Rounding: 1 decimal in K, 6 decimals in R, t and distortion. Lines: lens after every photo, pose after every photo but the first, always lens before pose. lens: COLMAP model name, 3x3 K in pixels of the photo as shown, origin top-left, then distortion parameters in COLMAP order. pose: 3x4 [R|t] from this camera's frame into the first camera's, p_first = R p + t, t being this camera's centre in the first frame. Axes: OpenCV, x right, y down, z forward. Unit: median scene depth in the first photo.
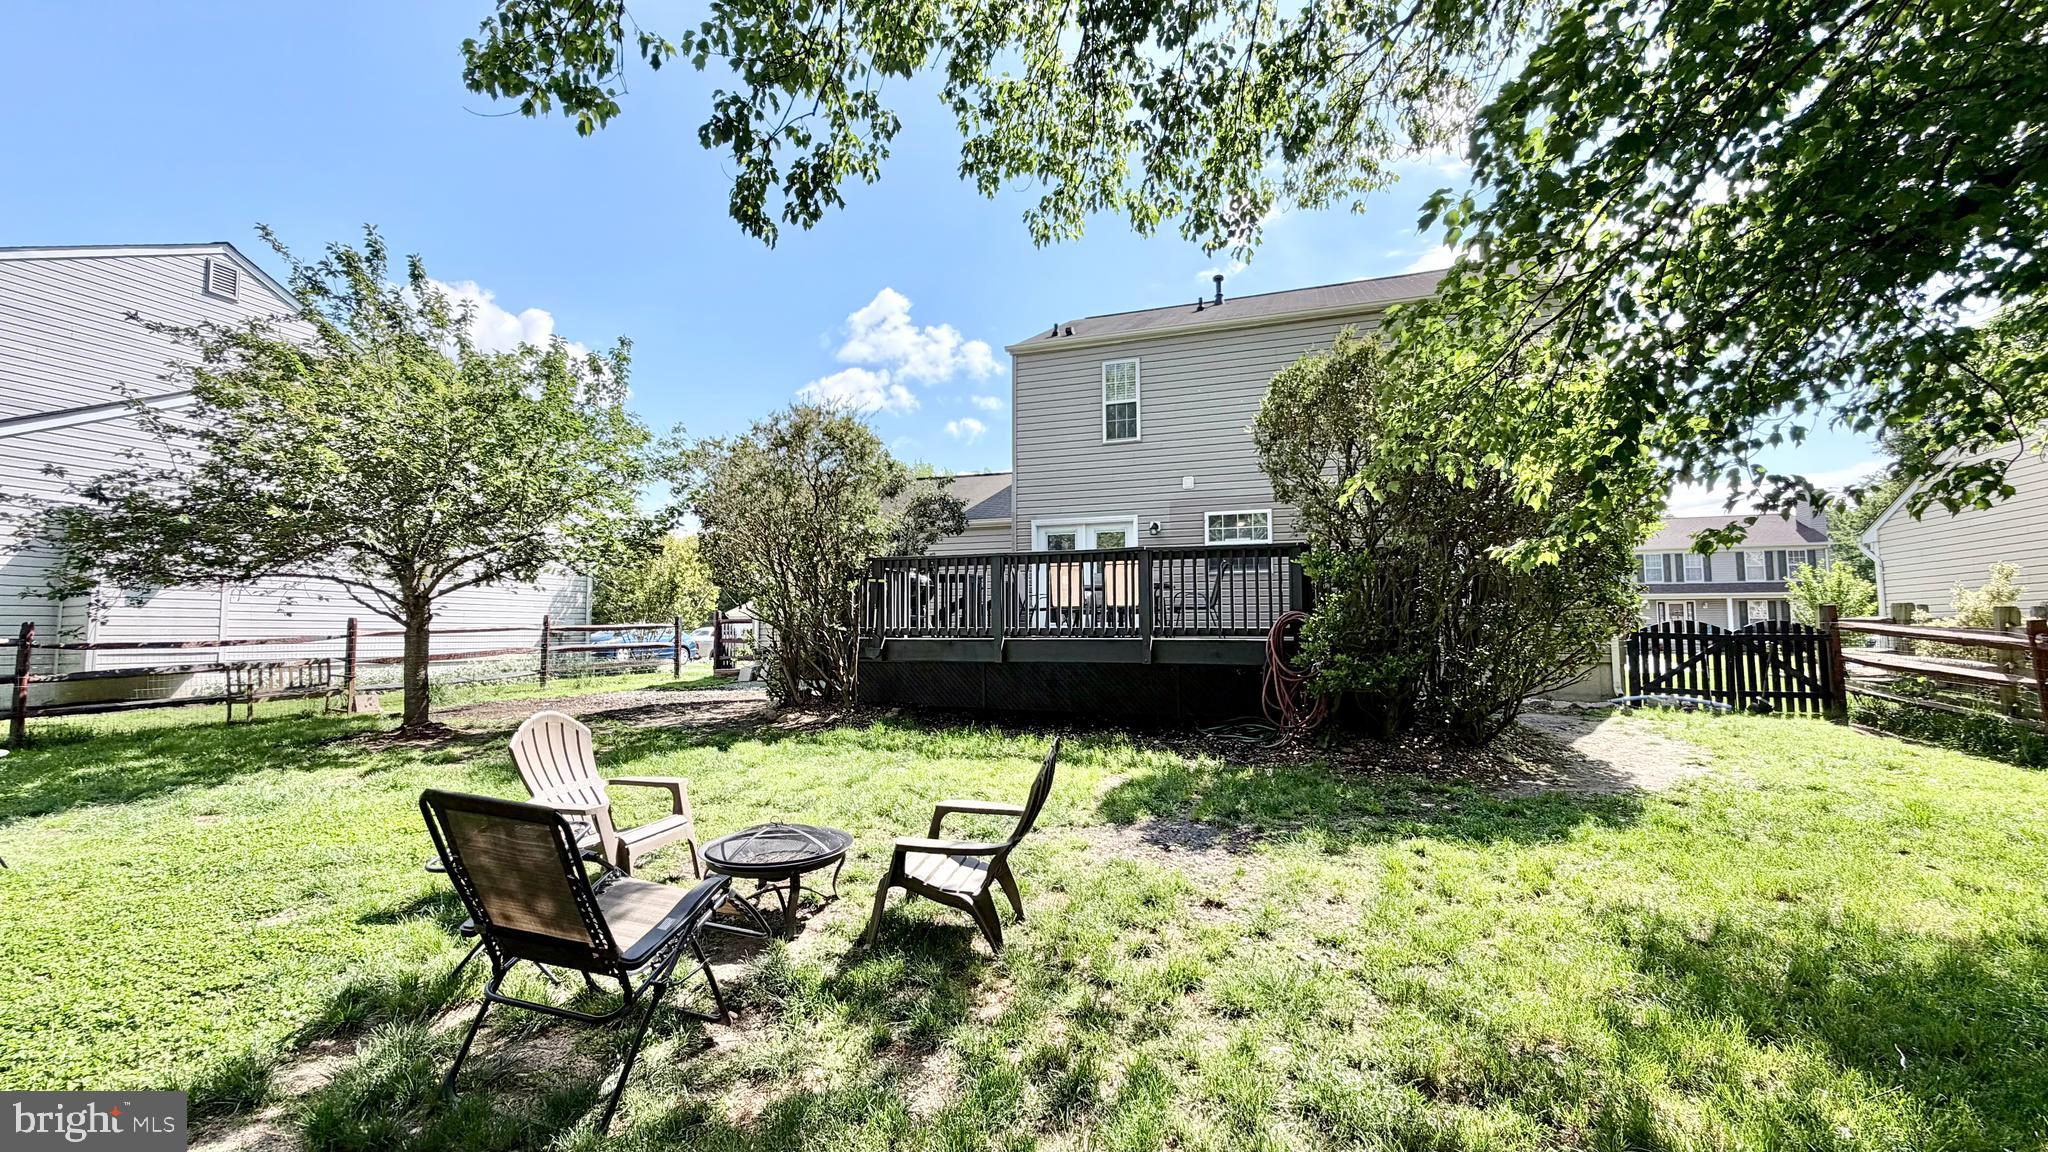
lens RADIAL K [[825.9, 0, 1022.5], [0, 825.9, 568.5], [0, 0, 1]] dist [0.002791, 0.000236]
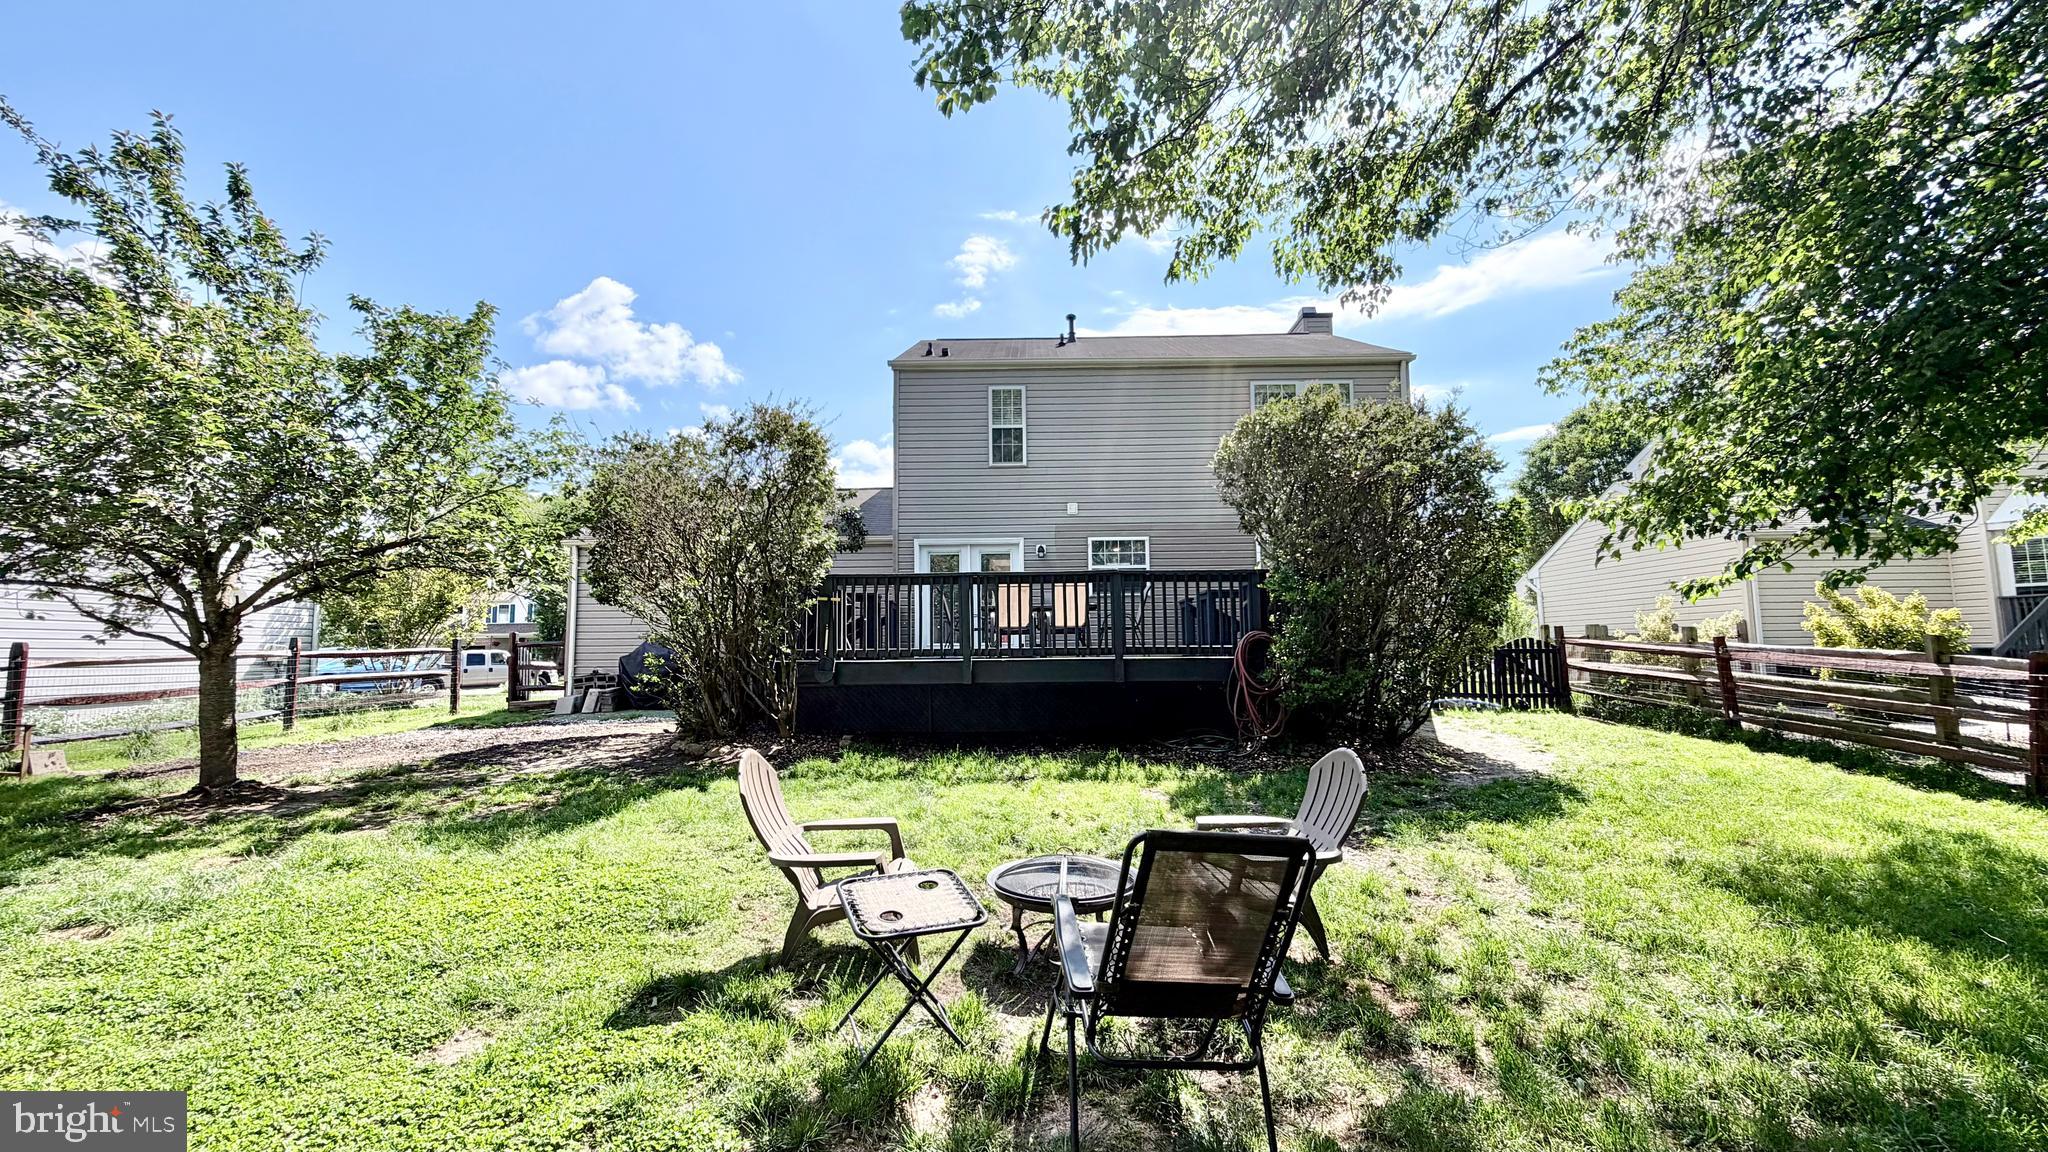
lens RADIAL K [[821.7, 0, 1020.7], [0, 821.7, 576.2], [0, 0, 1]] dist [0.002381, 0.000235]
pose [[0.945851, 0.020188, 0.323972, -0.216508], [-0.014657, 0.999702, -0.019503, 0.003286], [-0.324269, 0.013699, 0.945866, 0.040087]]
